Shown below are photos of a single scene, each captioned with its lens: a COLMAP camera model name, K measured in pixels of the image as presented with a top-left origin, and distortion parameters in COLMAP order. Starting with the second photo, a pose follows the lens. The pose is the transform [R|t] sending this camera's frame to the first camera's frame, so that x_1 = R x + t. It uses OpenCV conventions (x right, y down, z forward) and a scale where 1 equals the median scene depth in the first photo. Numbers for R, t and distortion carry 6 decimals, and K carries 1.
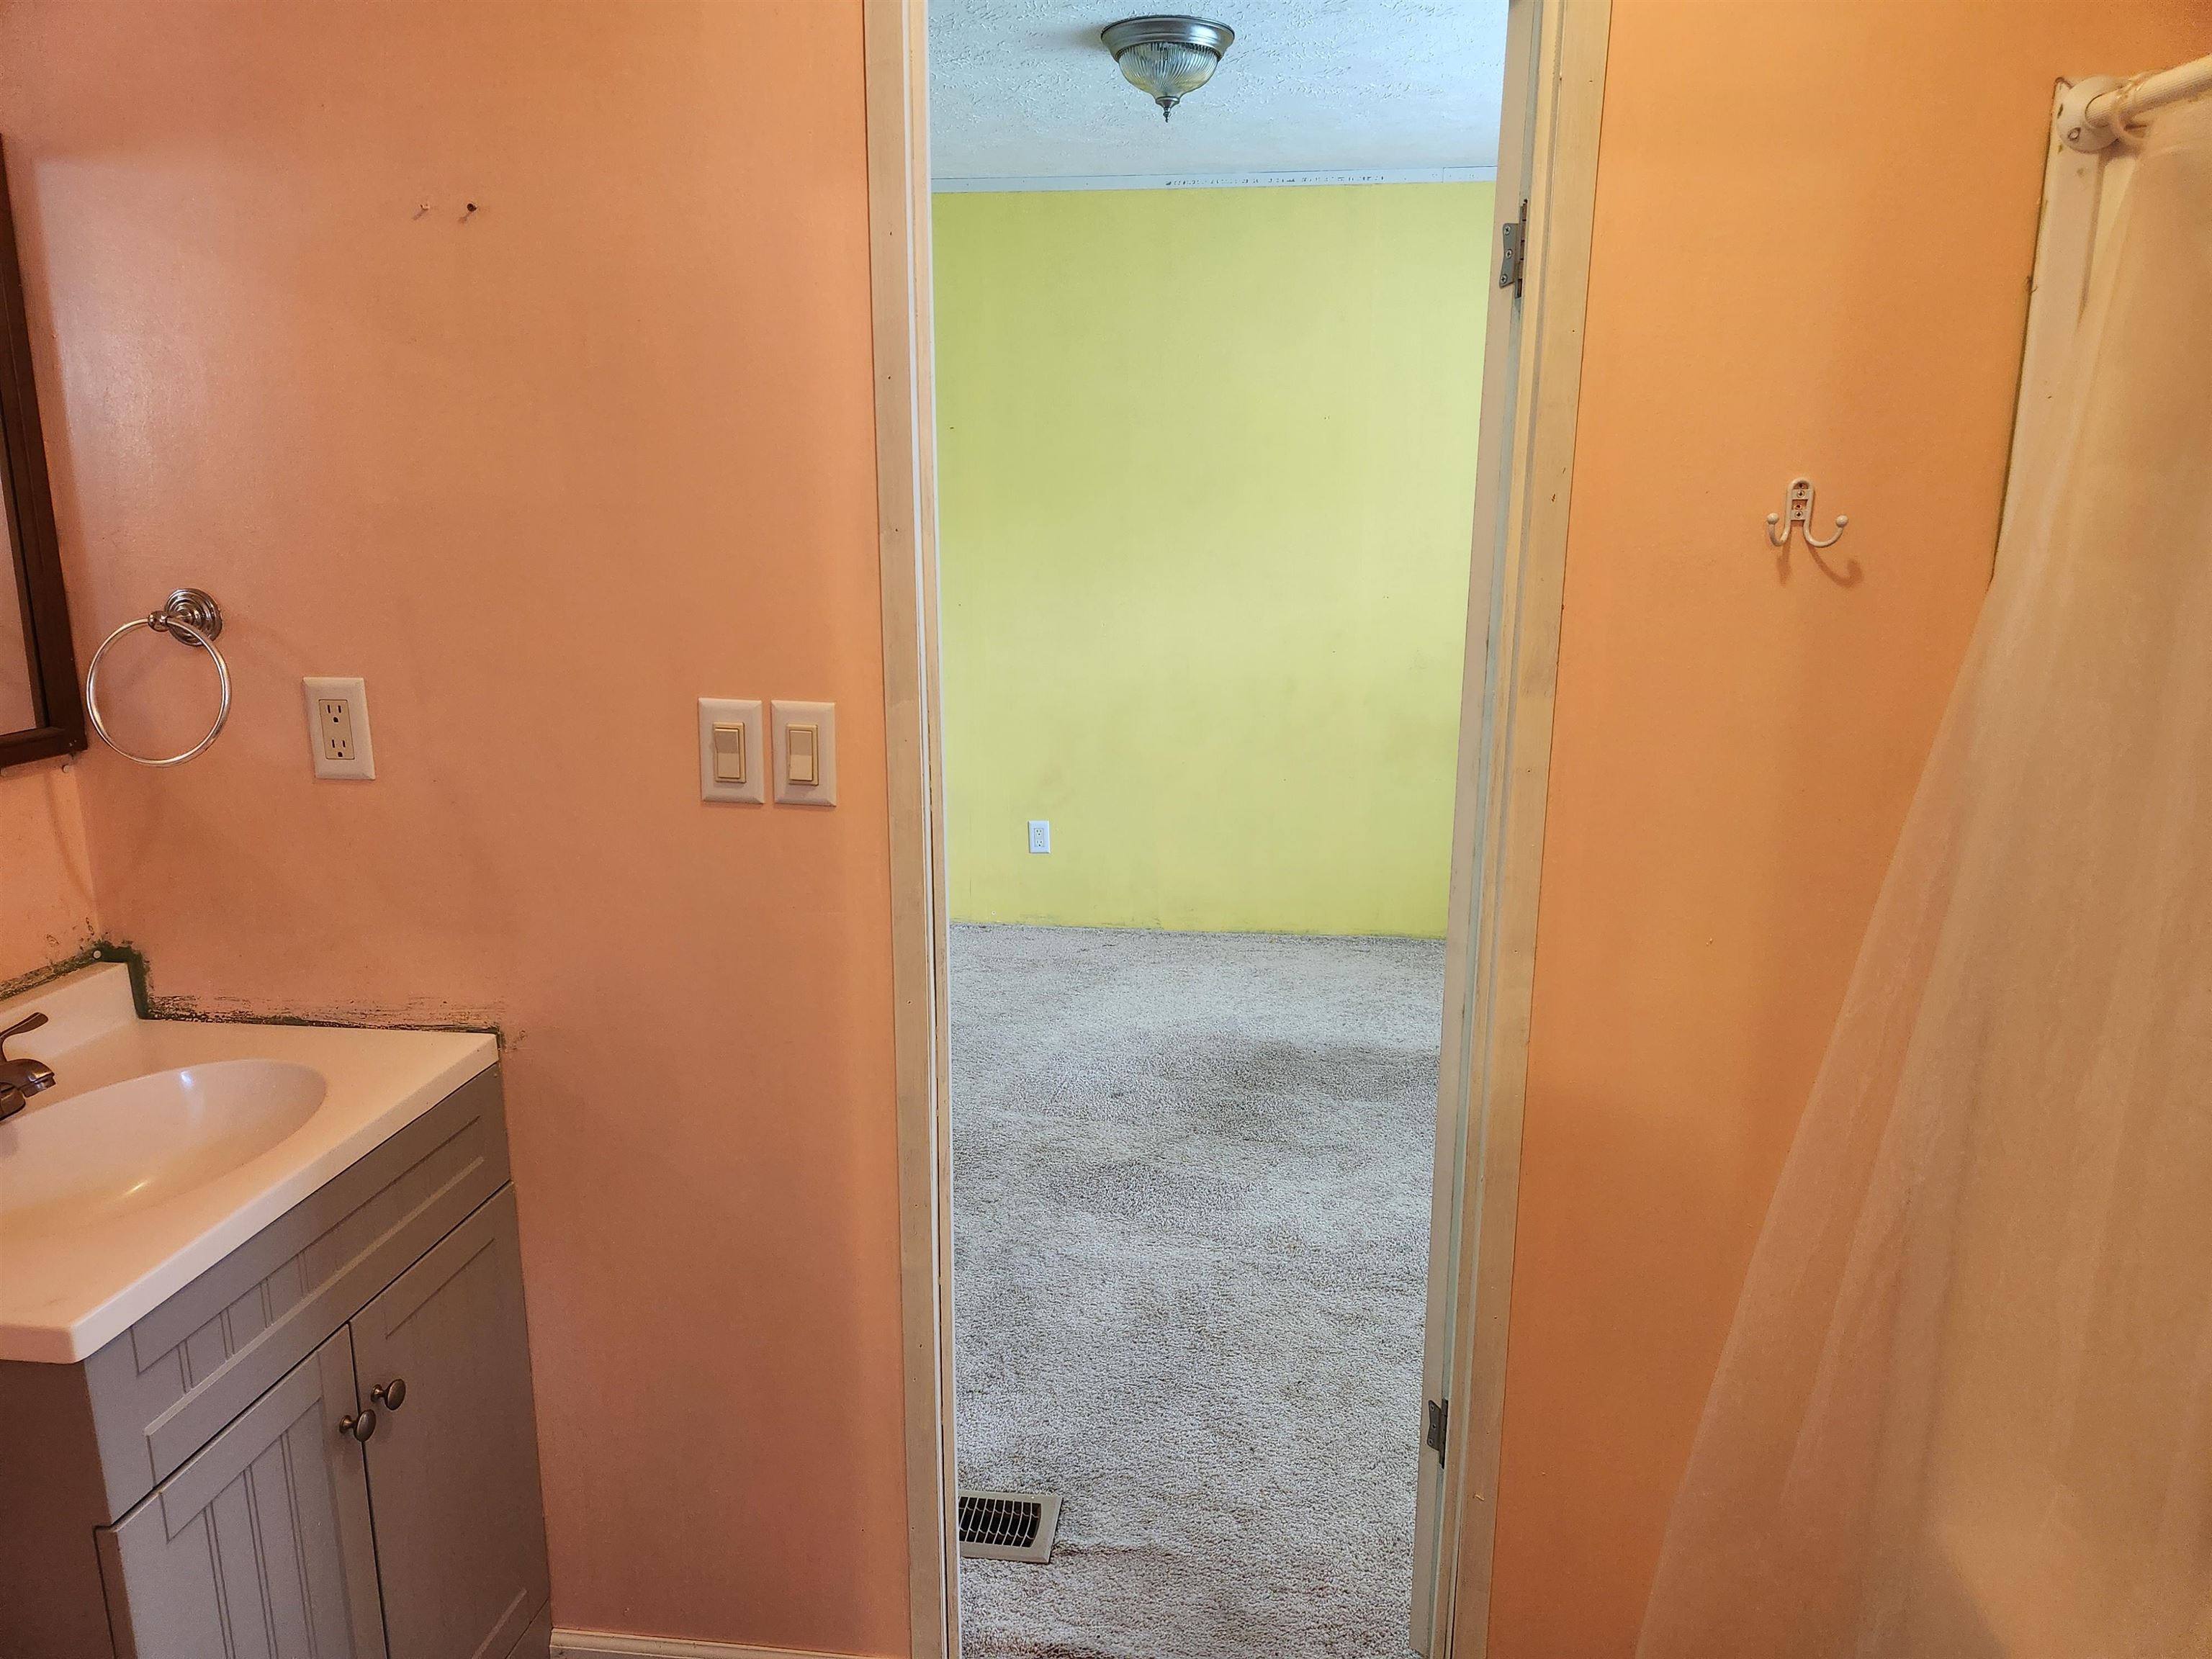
lens RADIAL K [[1470.9, 0, 1114.9], [0, 1470.9, 839.2], [0, 0, 1]] dist [0.050409, -0.034012]
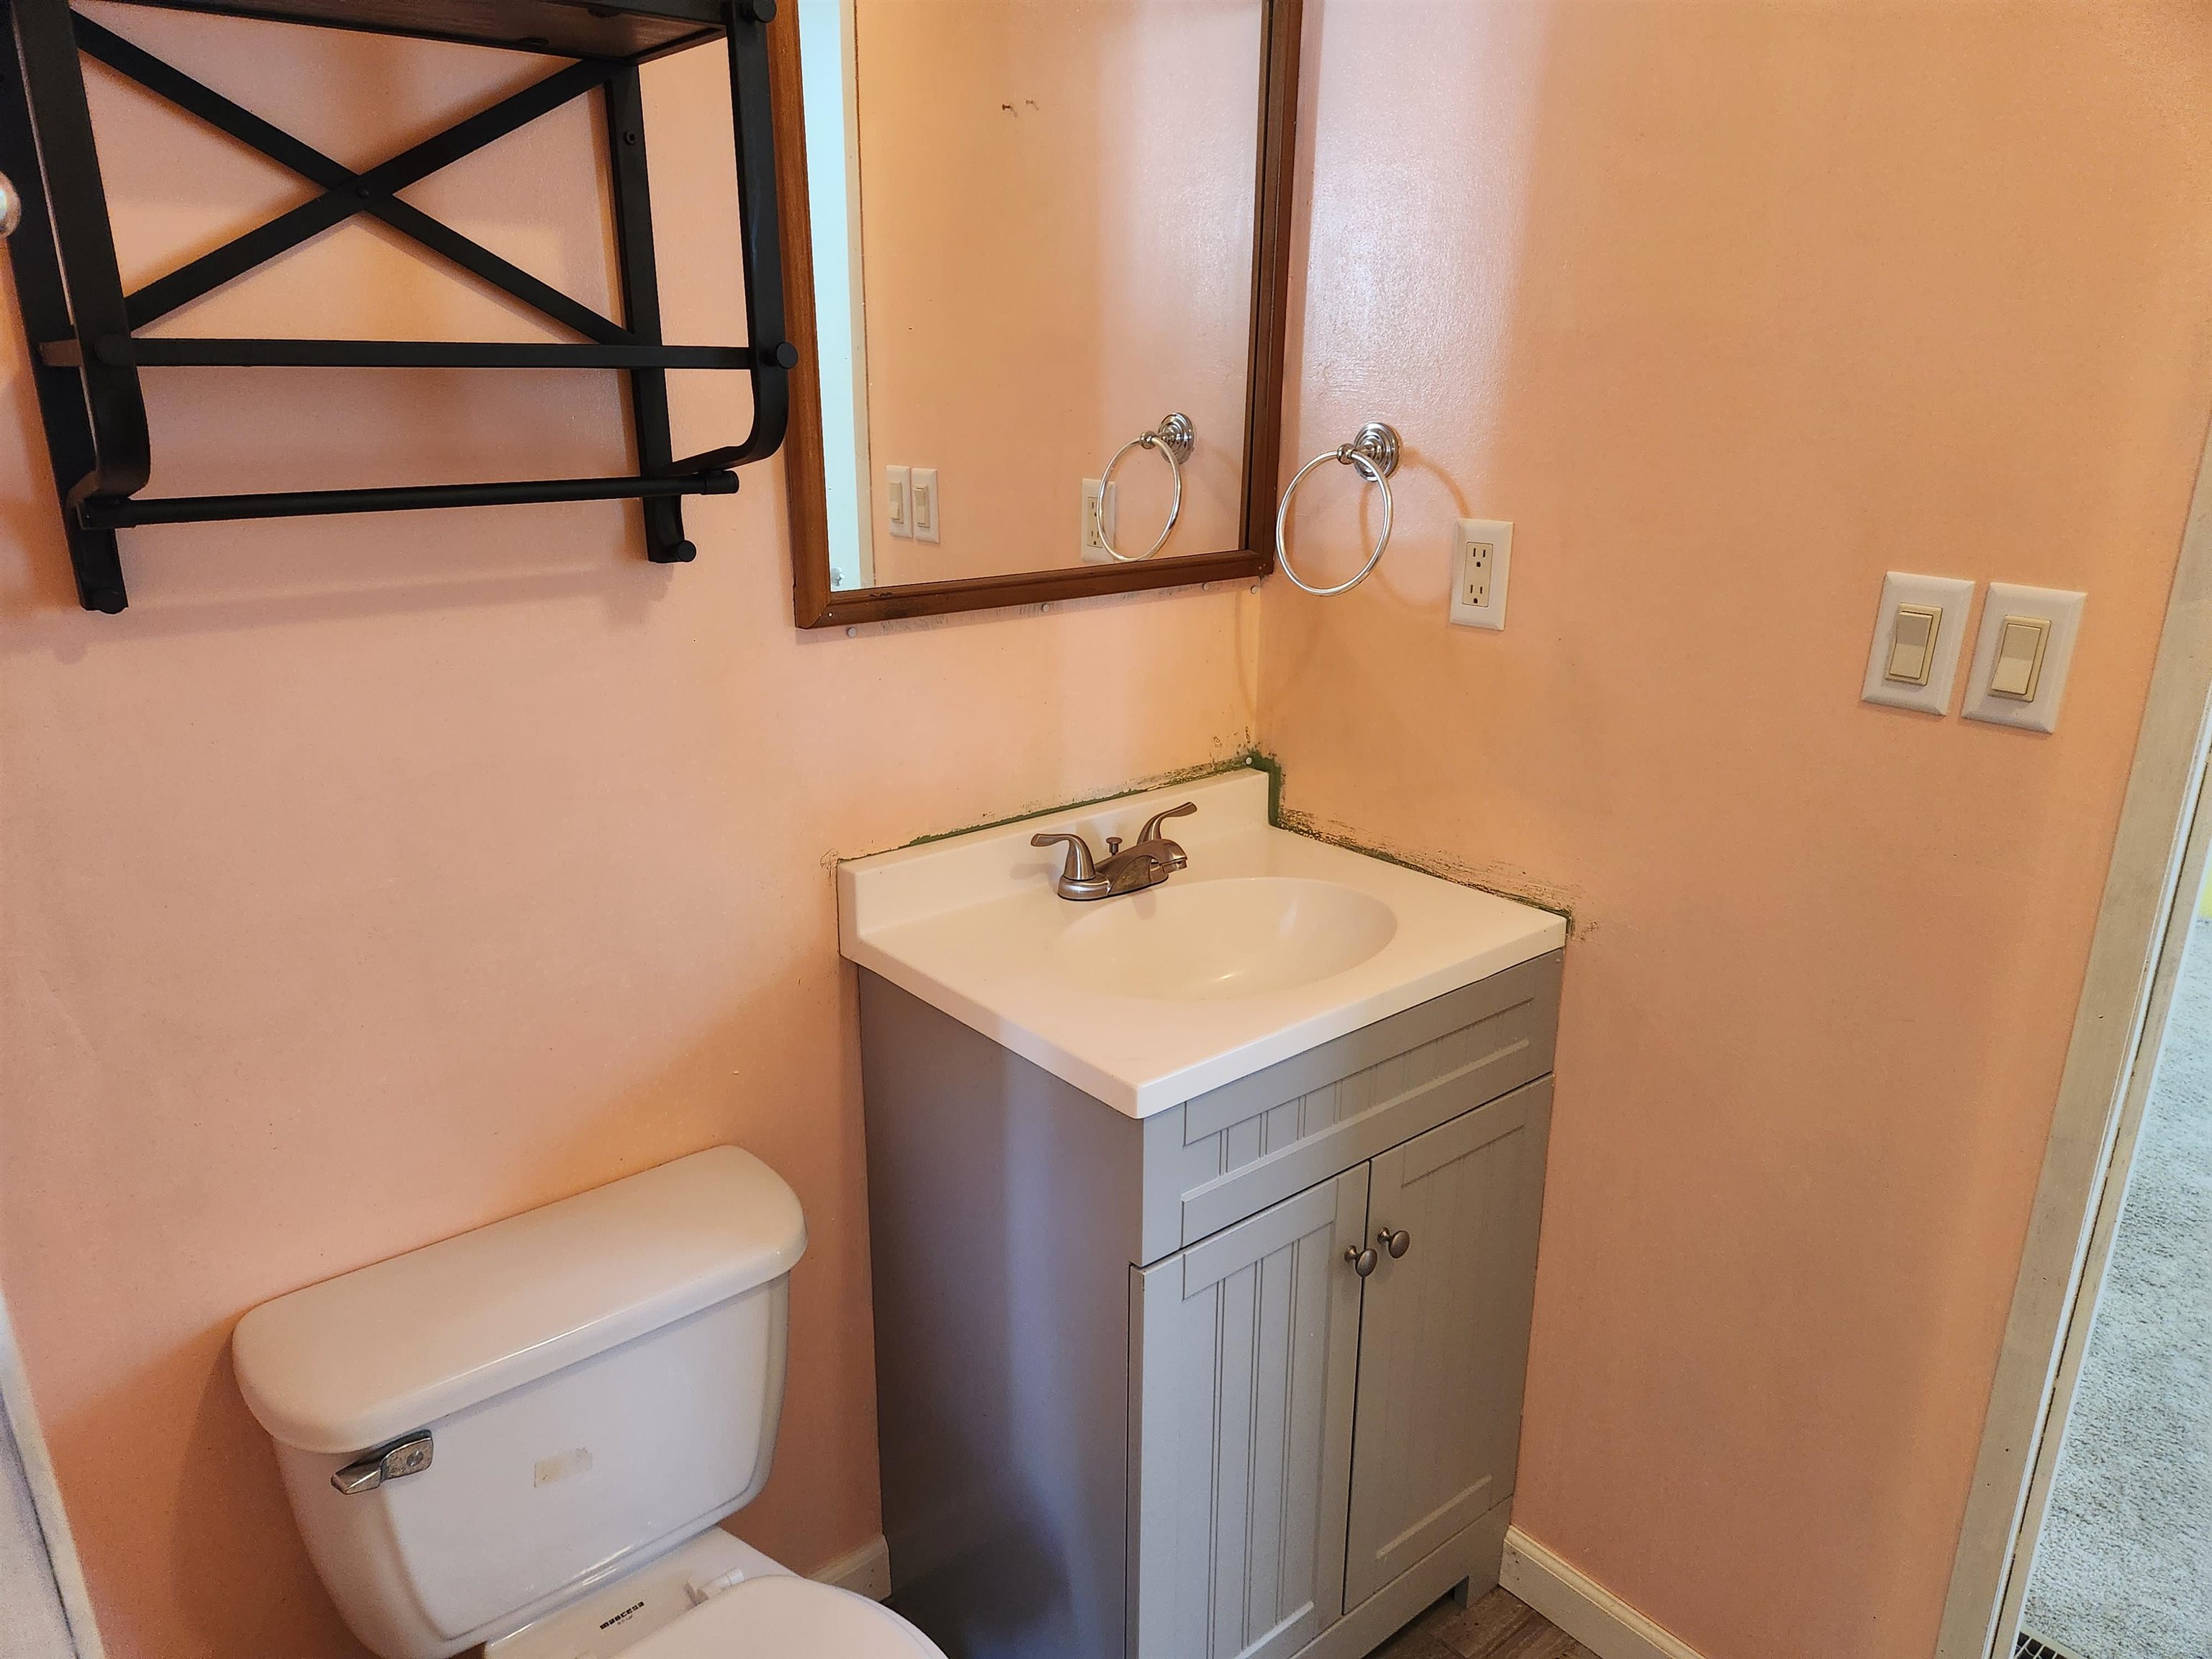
lens RADIAL K [[1470.9, 0, 1093.2], [0, 1470.9, 845.6], [0, 0, 1]] dist [0.050409, -0.034012]
pose [[0.717739, 0.211661, -0.663363, -0.025730], [-0.157617, 0.977338, 0.141305, 0.002482], [0.678238, 0.003137, 0.734835, 0.121770]]
